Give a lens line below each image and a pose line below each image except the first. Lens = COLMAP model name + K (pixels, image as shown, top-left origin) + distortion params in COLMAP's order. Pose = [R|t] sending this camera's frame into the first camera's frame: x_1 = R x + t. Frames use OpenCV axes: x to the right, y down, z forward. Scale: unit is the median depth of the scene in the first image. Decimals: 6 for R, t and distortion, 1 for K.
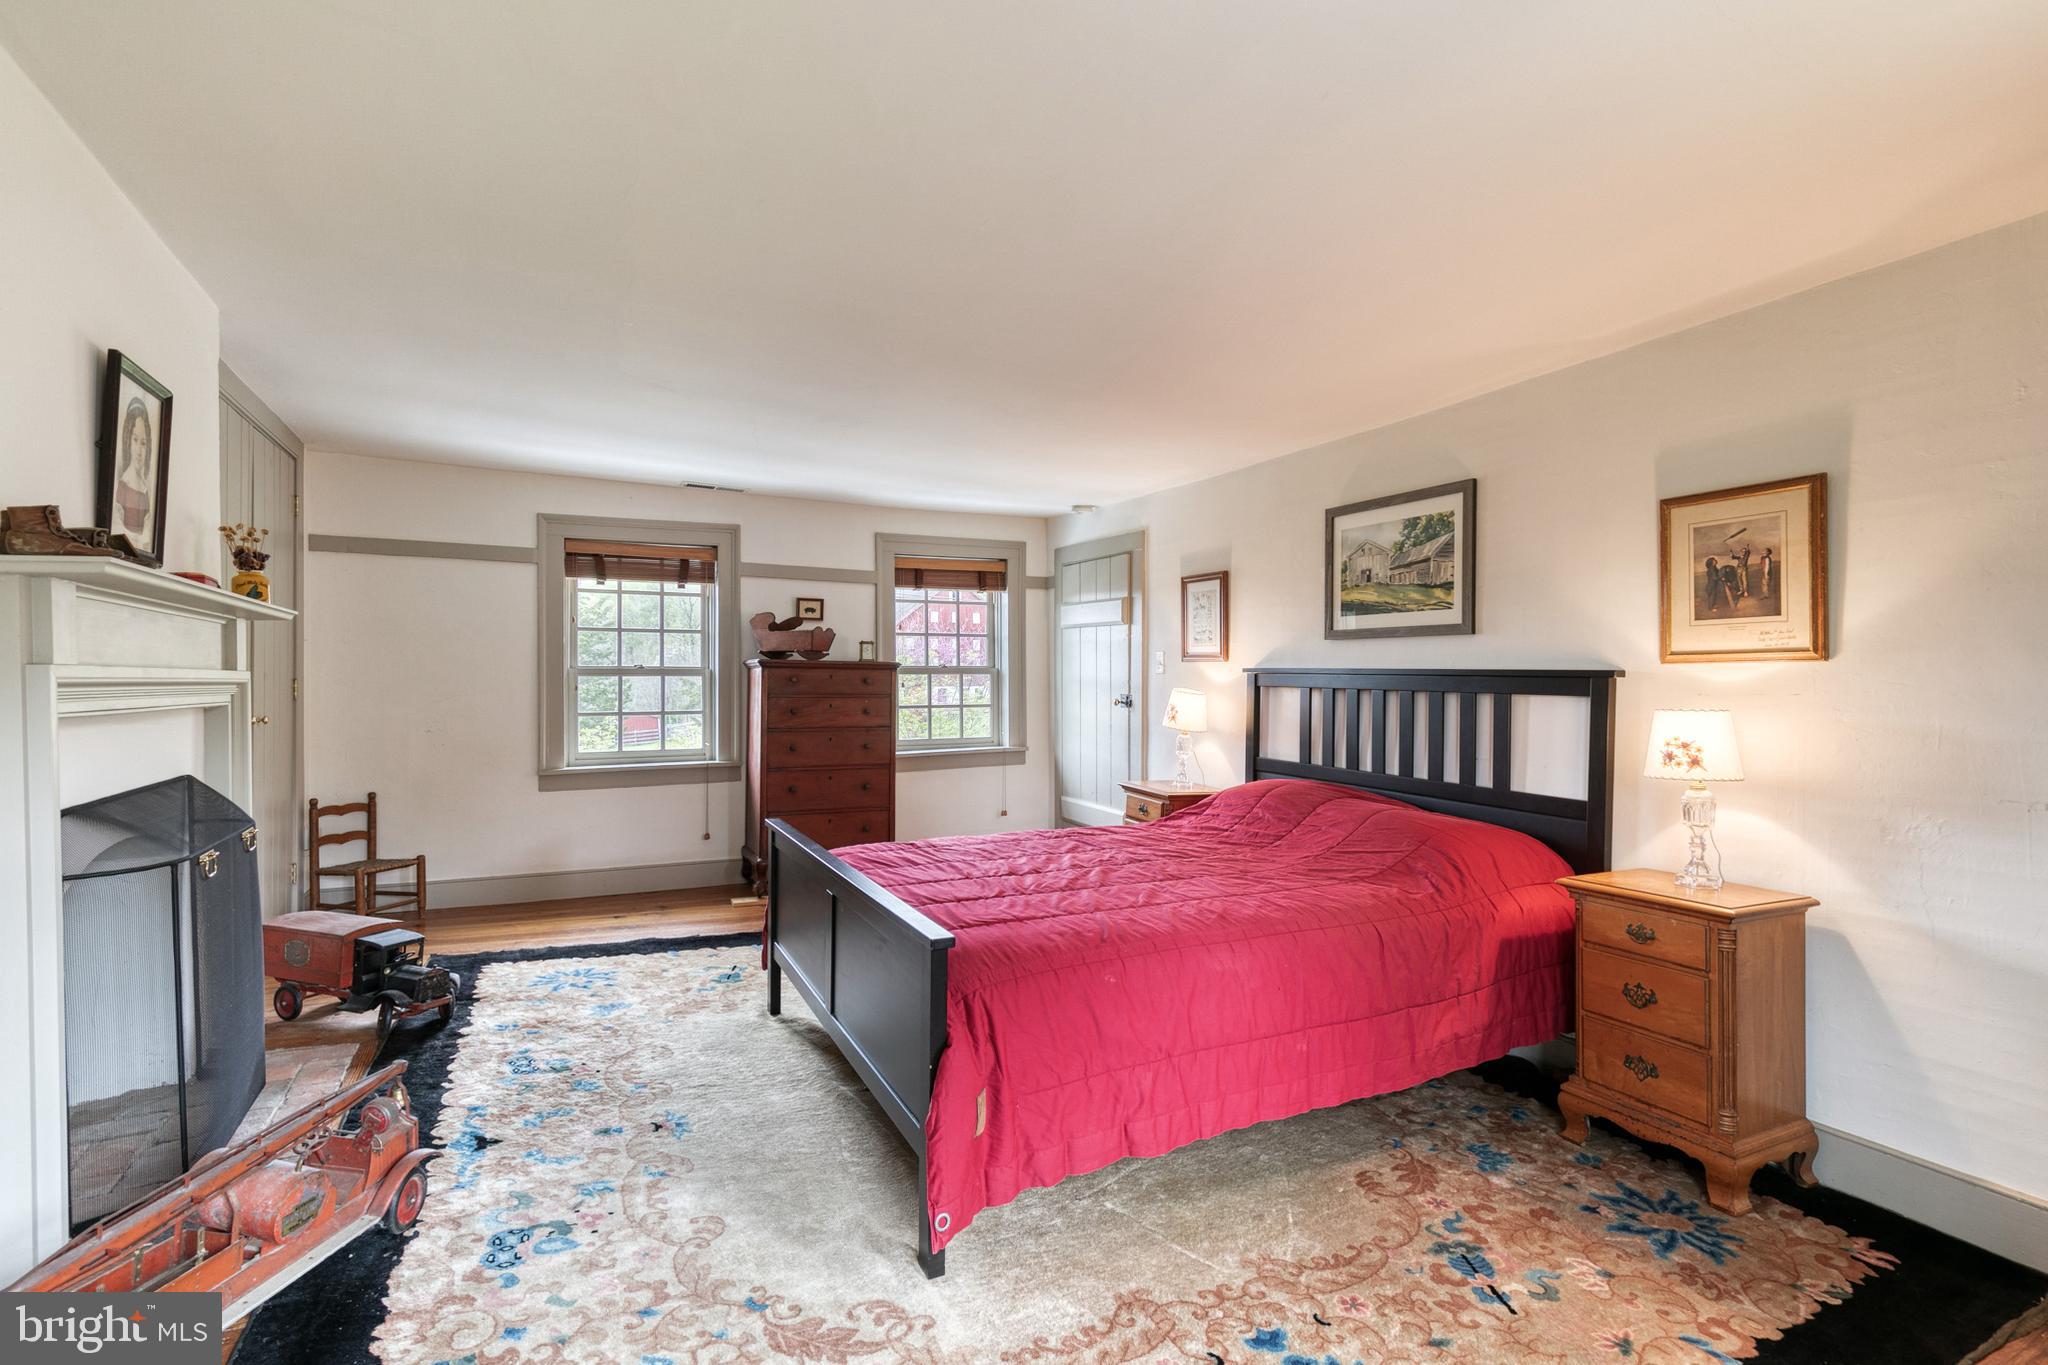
lens RADIAL K [[948.8, 0, 1024.0], [0, 948.8, 682.5], [0, 0, 1]] dist [0.011906, 0.000283]
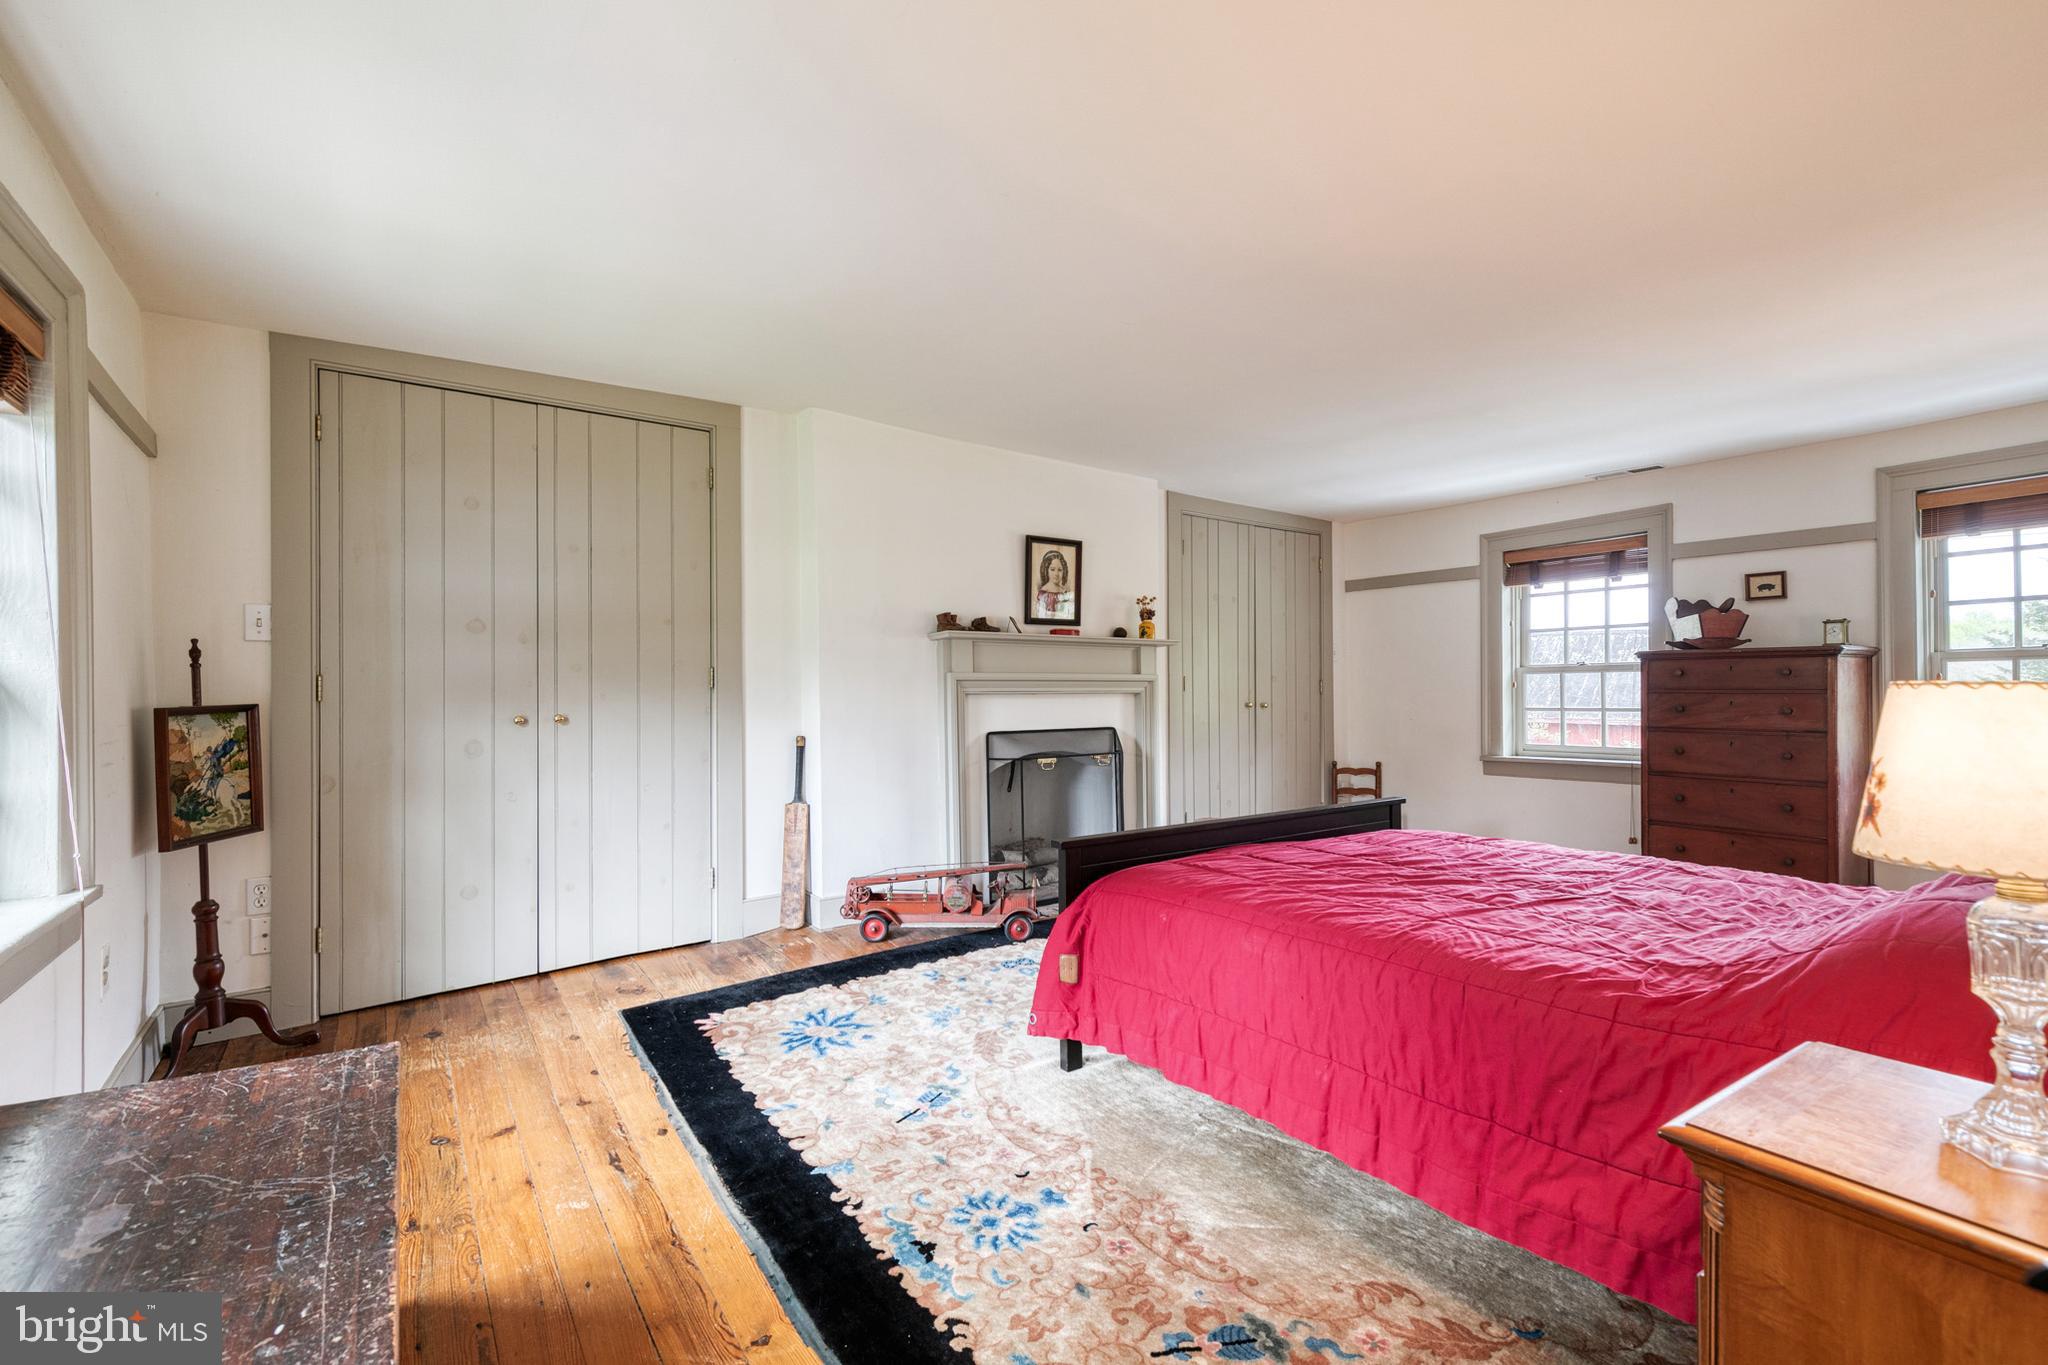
lens RADIAL K [[913.7, 0, 1025.3], [0, 913.7, 692.7], [0, 0, 1]] dist [0.003640, 0.000456]
pose [[0.141646, -0.002036, -0.989915, 0.502787], [0.004230, 0.999990, -0.001452, 0.013969], [0.989908, -0.003982, 0.141653, 0.283747]]
